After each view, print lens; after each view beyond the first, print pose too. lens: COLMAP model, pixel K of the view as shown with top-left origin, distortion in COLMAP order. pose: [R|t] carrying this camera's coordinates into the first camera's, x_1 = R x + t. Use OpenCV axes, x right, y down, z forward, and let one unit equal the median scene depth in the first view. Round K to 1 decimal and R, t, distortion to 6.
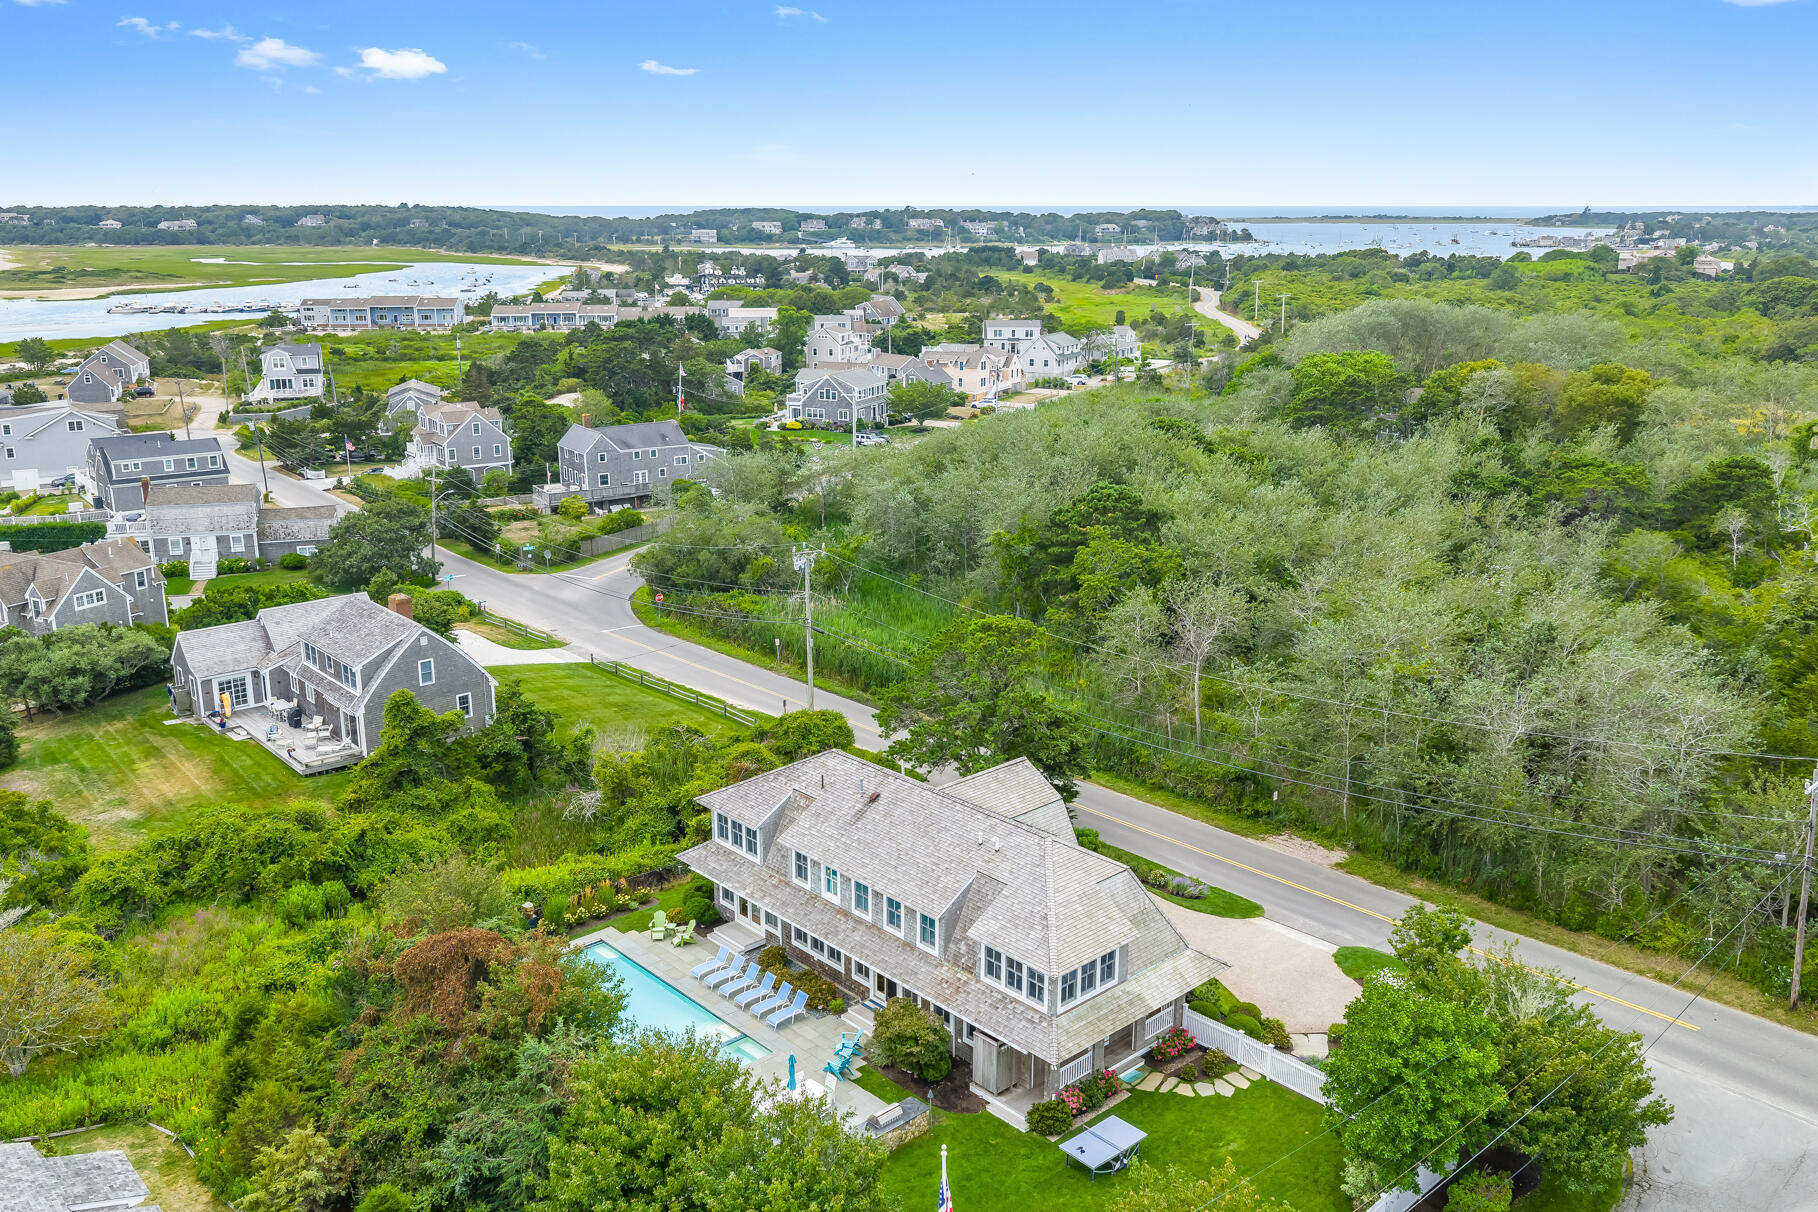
lens RADIAL K [[1462.3, 0, 909.0], [0, 1462.3, 606.0], [0, 0, 1]] dist [0.000389, -0.009182]
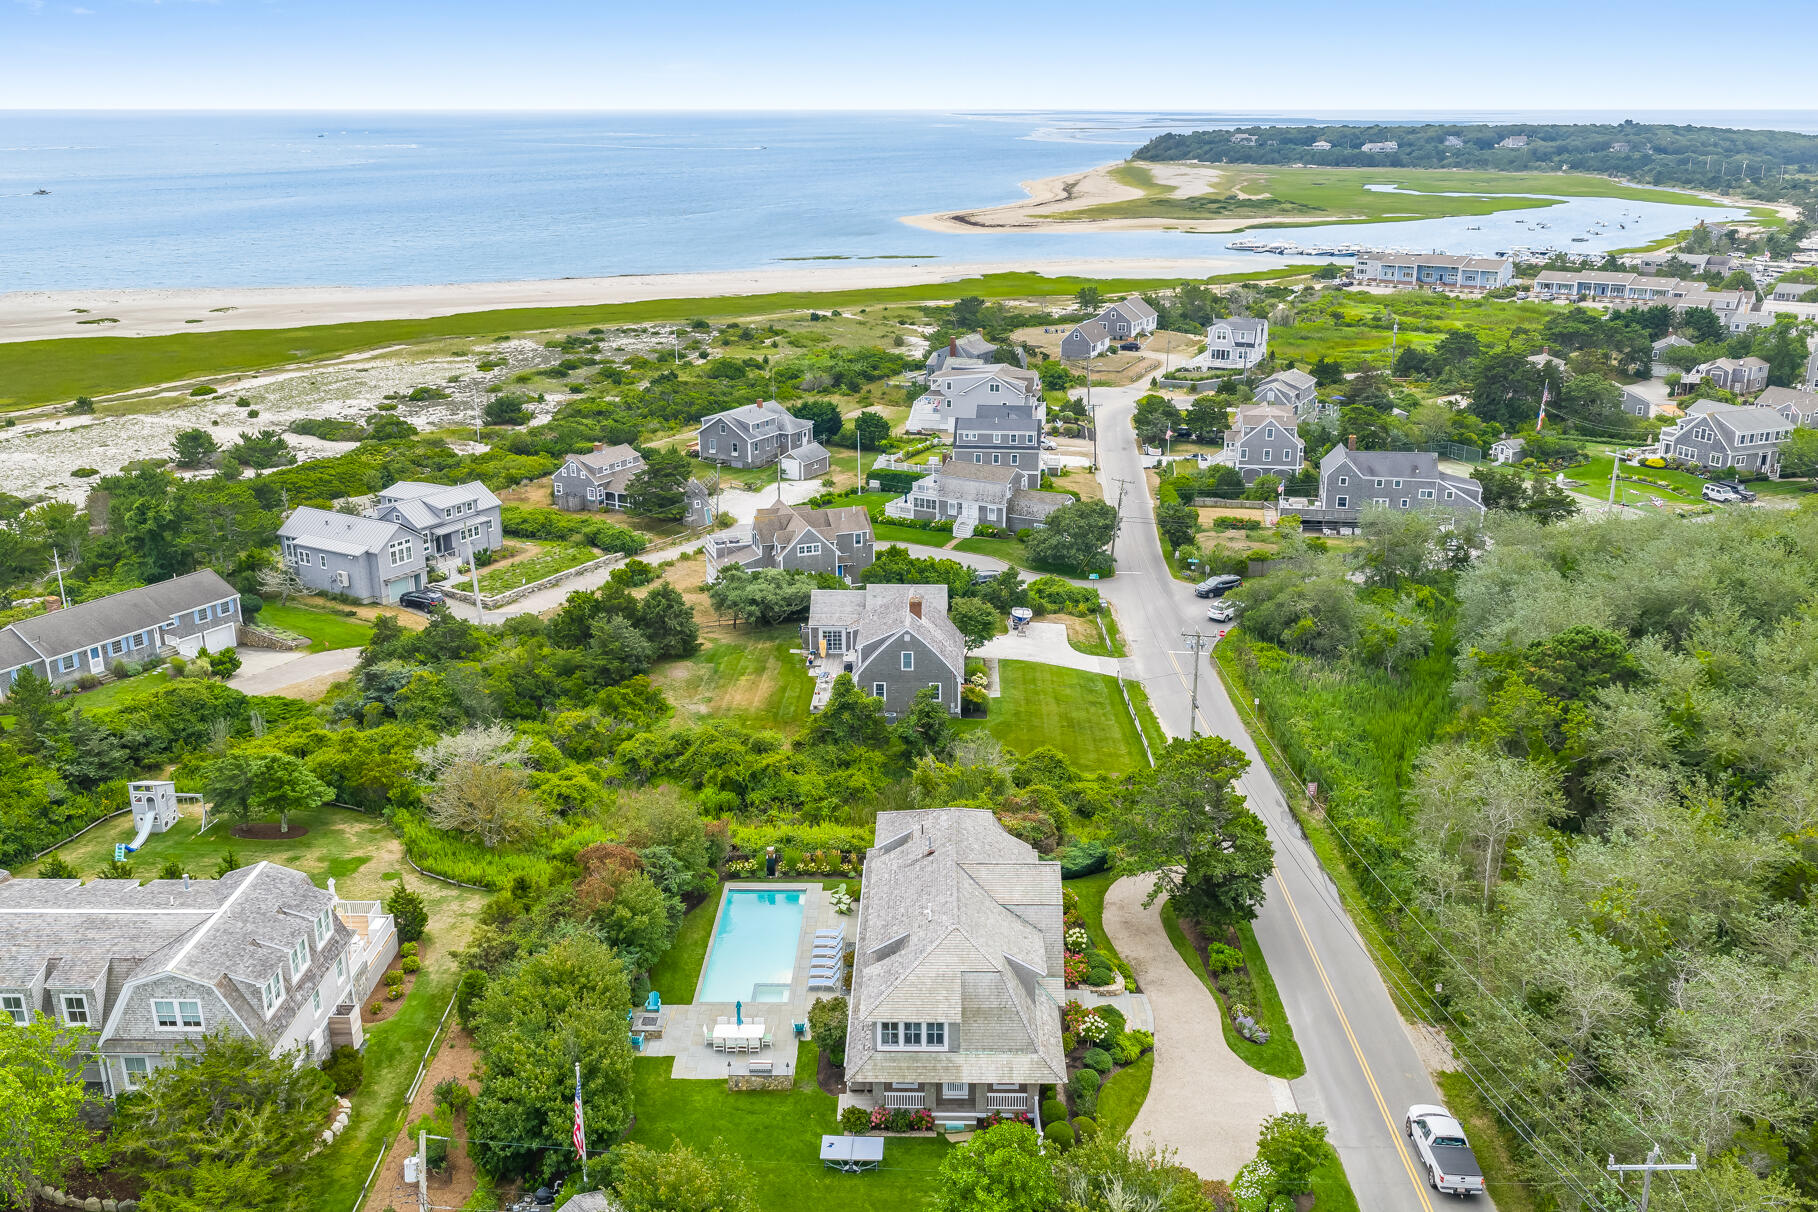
lens RADIAL K [[1462.3, 0, 909.0], [0, 1462.3, 606.0], [0, 0, 1]] dist [0.000389, -0.009182]
pose [[0.730665, 0.210089, -0.649609, 0.290079], [-0.177689, 0.977205, 0.116176, -0.087801], [0.659208, 0.030542, 0.751340, 0.004010]]
